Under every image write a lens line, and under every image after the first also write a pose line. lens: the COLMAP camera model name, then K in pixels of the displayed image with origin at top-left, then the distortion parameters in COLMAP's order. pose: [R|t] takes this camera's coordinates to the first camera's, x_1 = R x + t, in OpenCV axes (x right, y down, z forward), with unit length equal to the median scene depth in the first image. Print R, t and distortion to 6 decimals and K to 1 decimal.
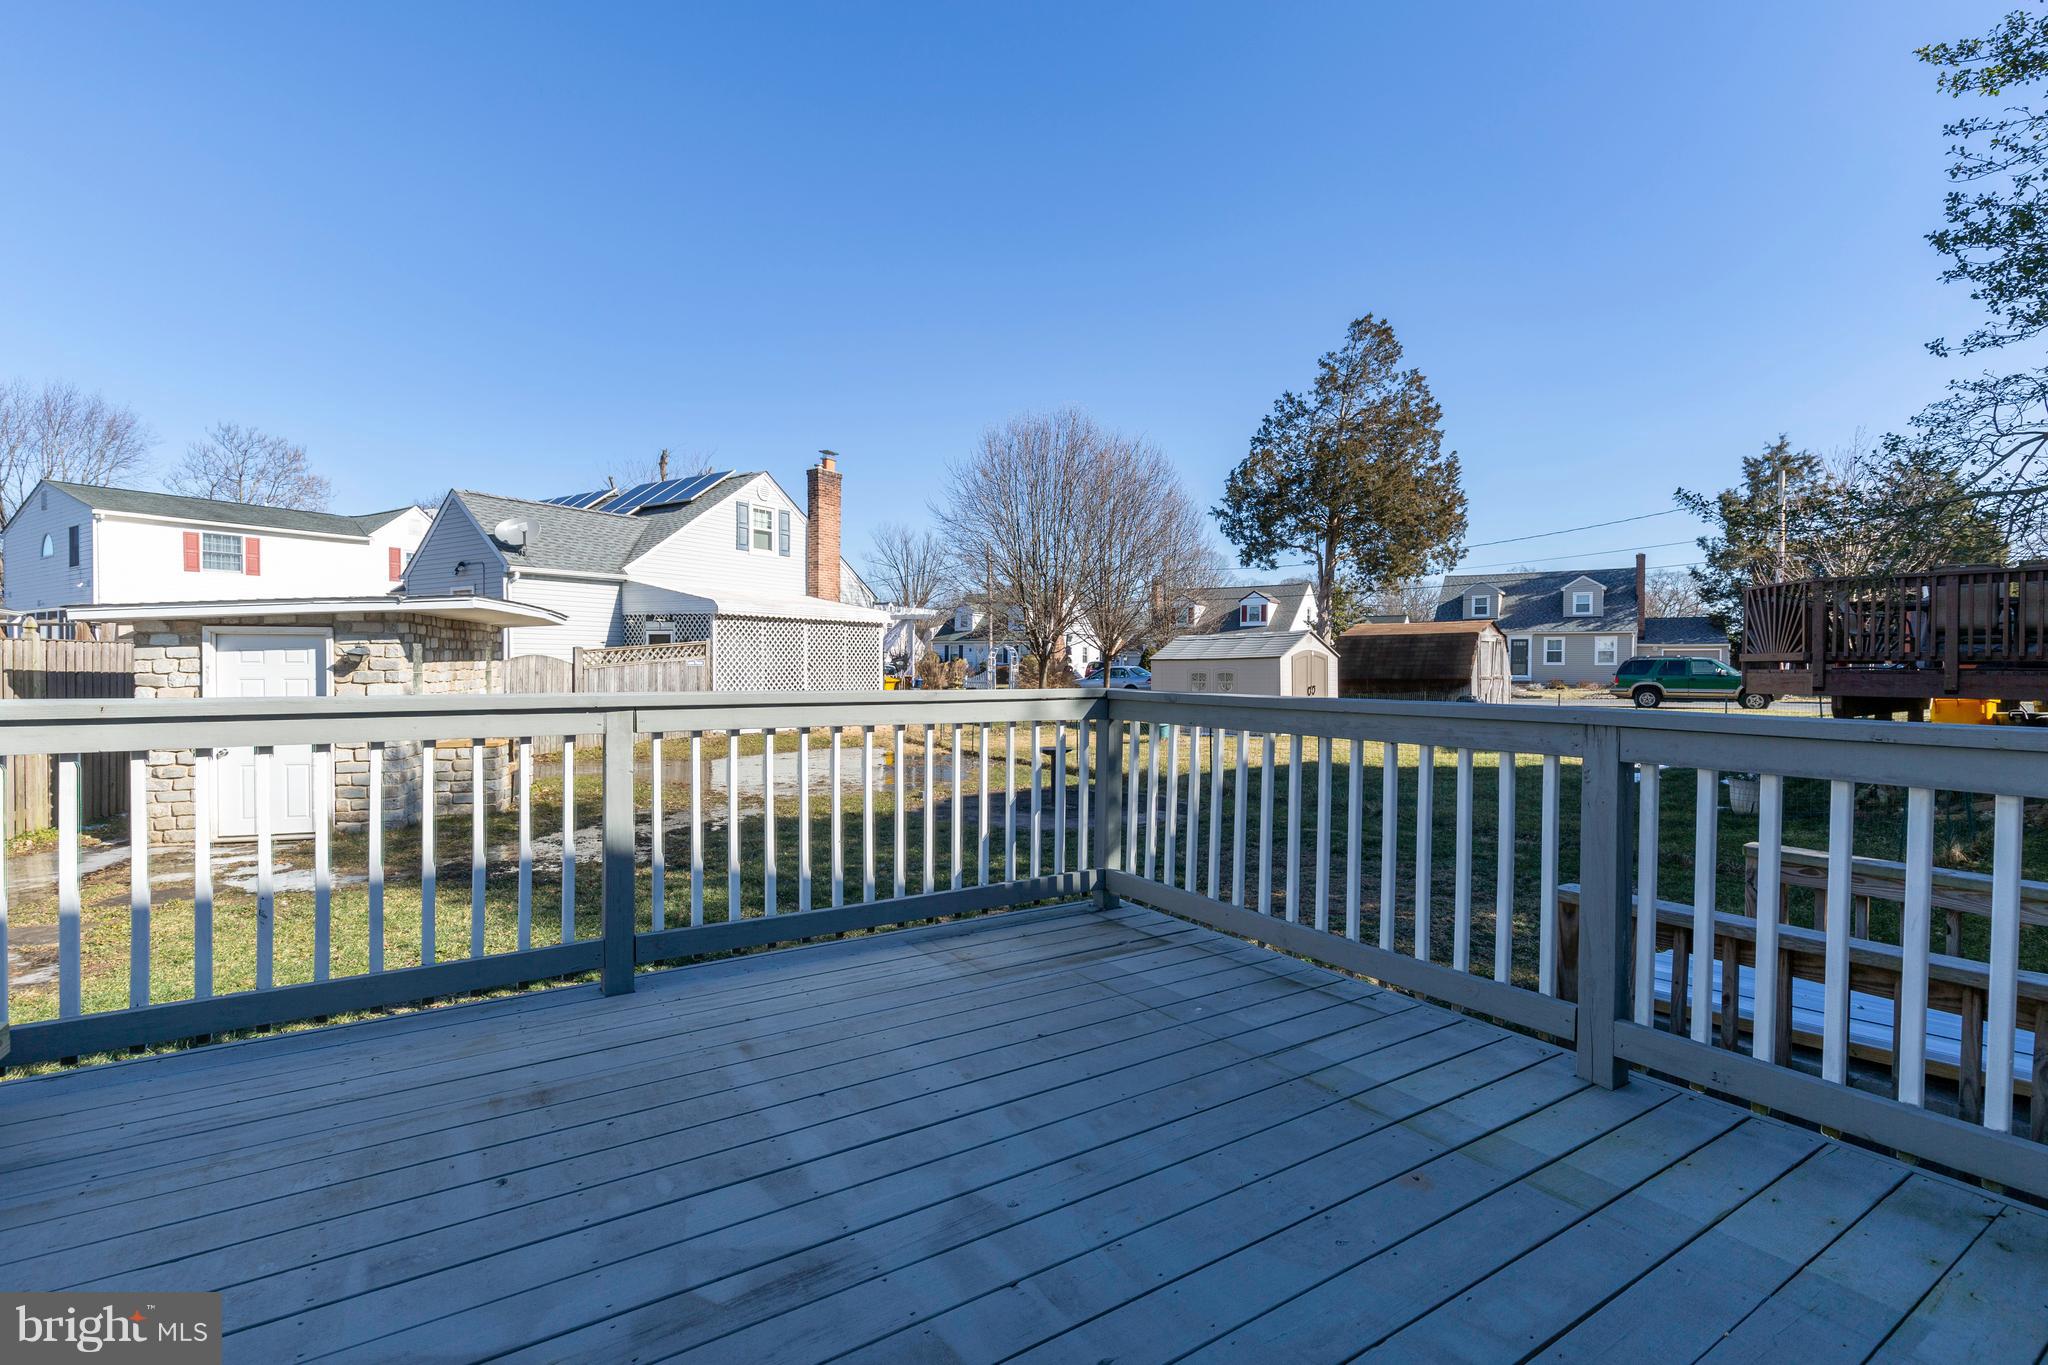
lens RADIAL K [[935.9, 0, 1018.1], [0, 935.9, 688.7], [0, 0, 1]] dist [0.003190, 0.000404]
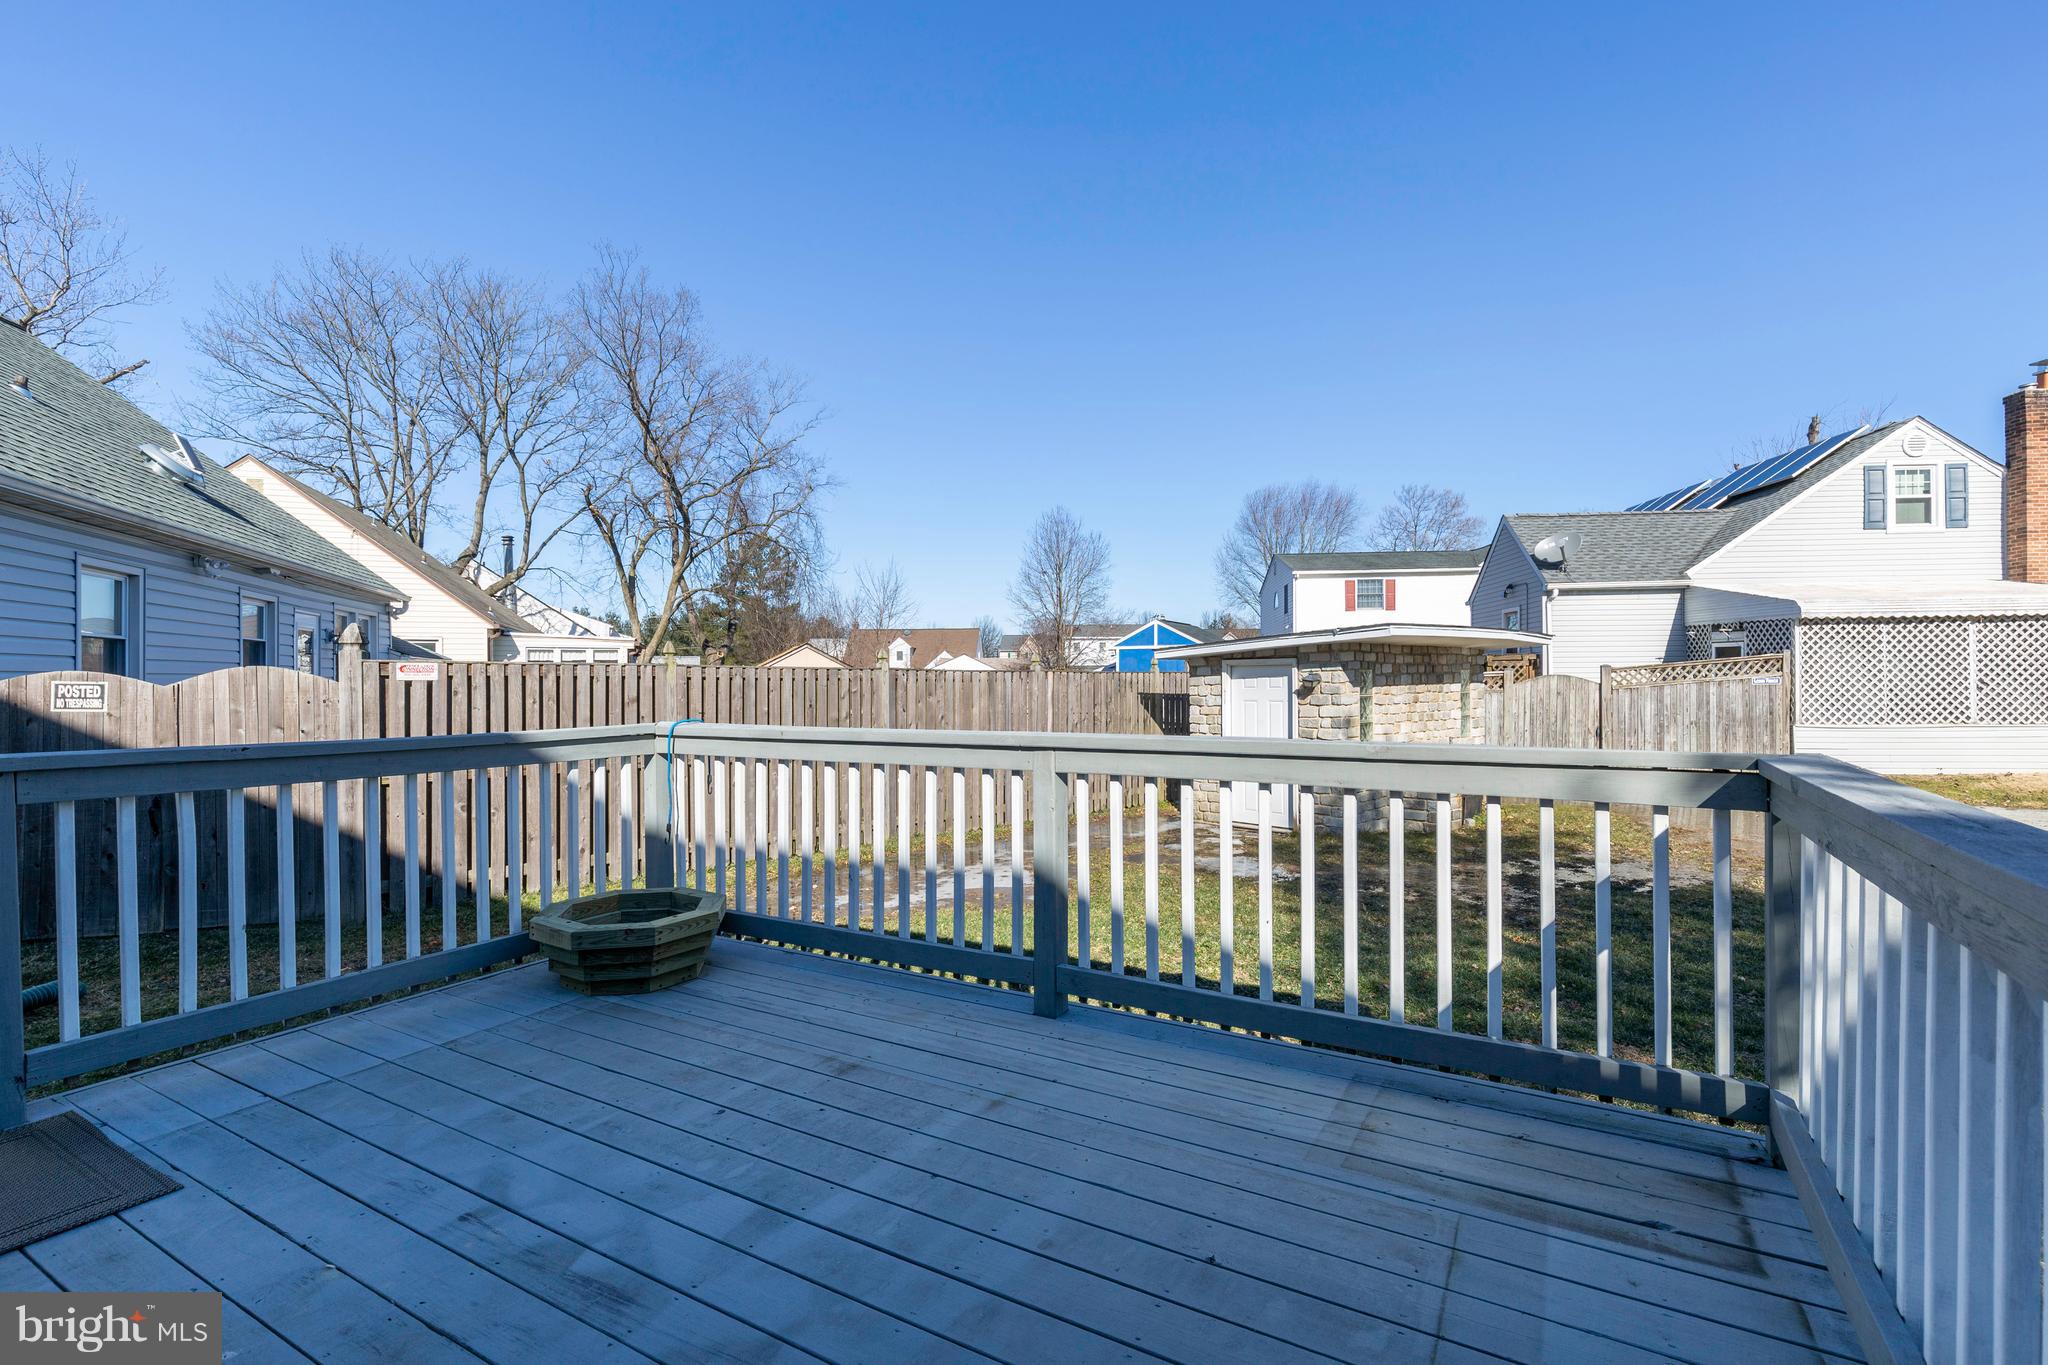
lens RADIAL K [[935.9, 0, 1034.4], [0, 935.9, 653.9], [0, 0, 1]] dist [0.003190, 0.000404]
pose [[0.451750, -0.034587, -0.891474, 0.091224], [-0.014049, 0.998849, -0.045872, -0.005820], [0.892034, 0.033247, 0.450743, 0.086968]]
